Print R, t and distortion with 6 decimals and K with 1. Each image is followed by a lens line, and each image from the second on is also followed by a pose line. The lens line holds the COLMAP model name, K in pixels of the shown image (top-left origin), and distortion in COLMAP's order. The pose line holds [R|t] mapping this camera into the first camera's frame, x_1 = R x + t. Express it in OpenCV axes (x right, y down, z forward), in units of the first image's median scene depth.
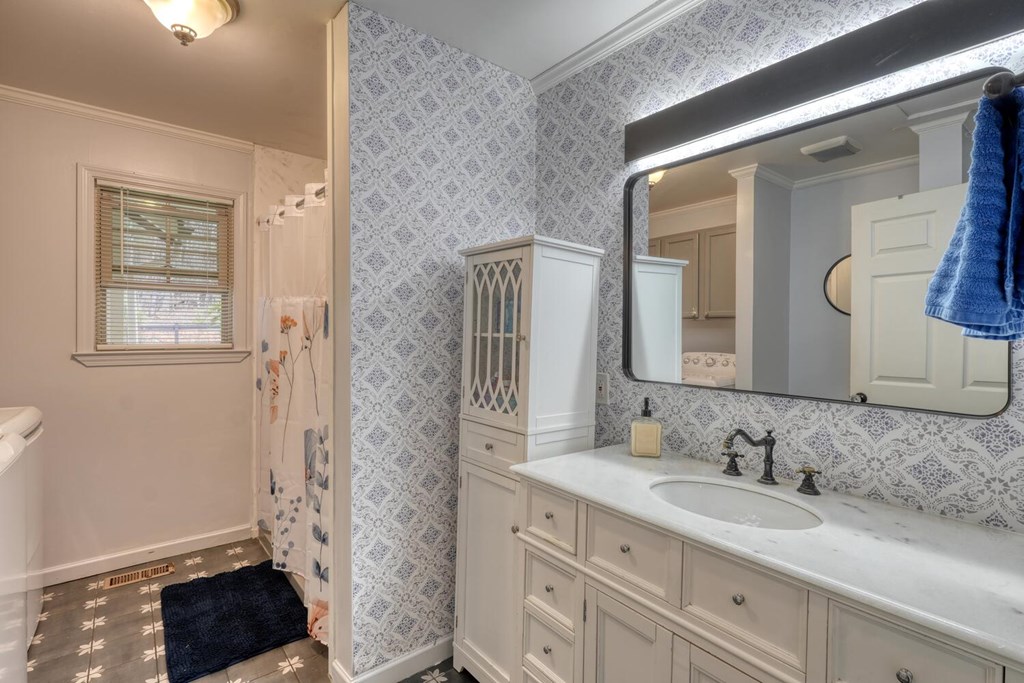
lens RADIAL K [[471.3, 0, 514.2], [0, 471.3, 338.4], [0, 0, 1]] dist [-0.000866, -0.000225]
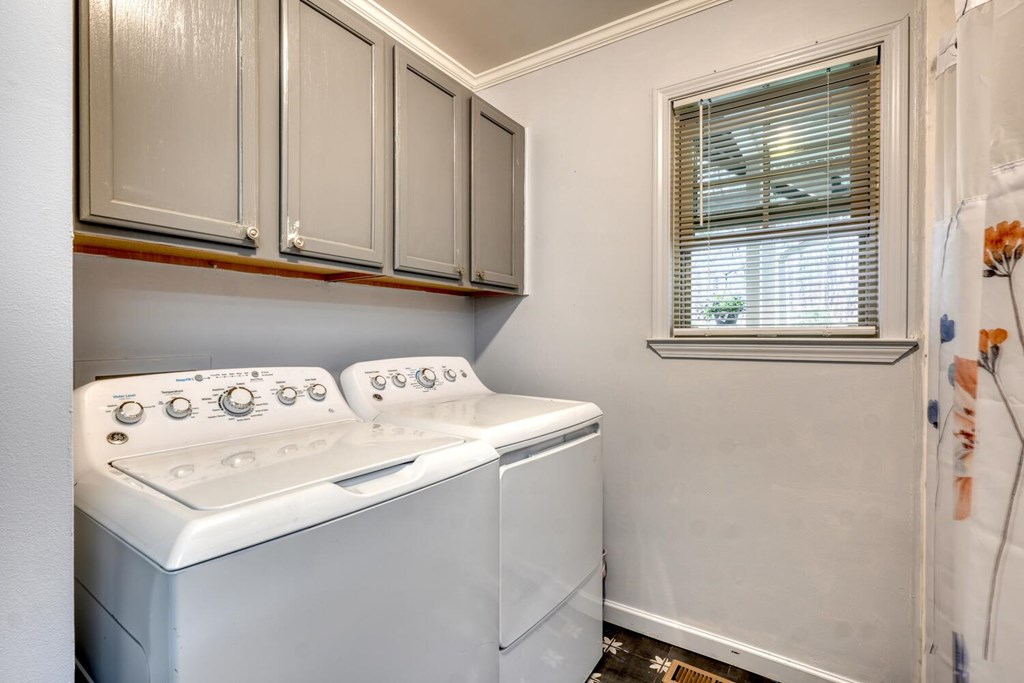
lens RADIAL K [[471.3, 0, 514.2], [0, 471.3, 338.4], [0, 0, 1]] dist [-0.000866, -0.000225]
pose [[0.287569, -0.002794, -0.957756, -0.248445], [-0.008967, 0.999944, -0.005609, 0.034497], [0.957718, 0.010201, 0.287528, 0.536236]]
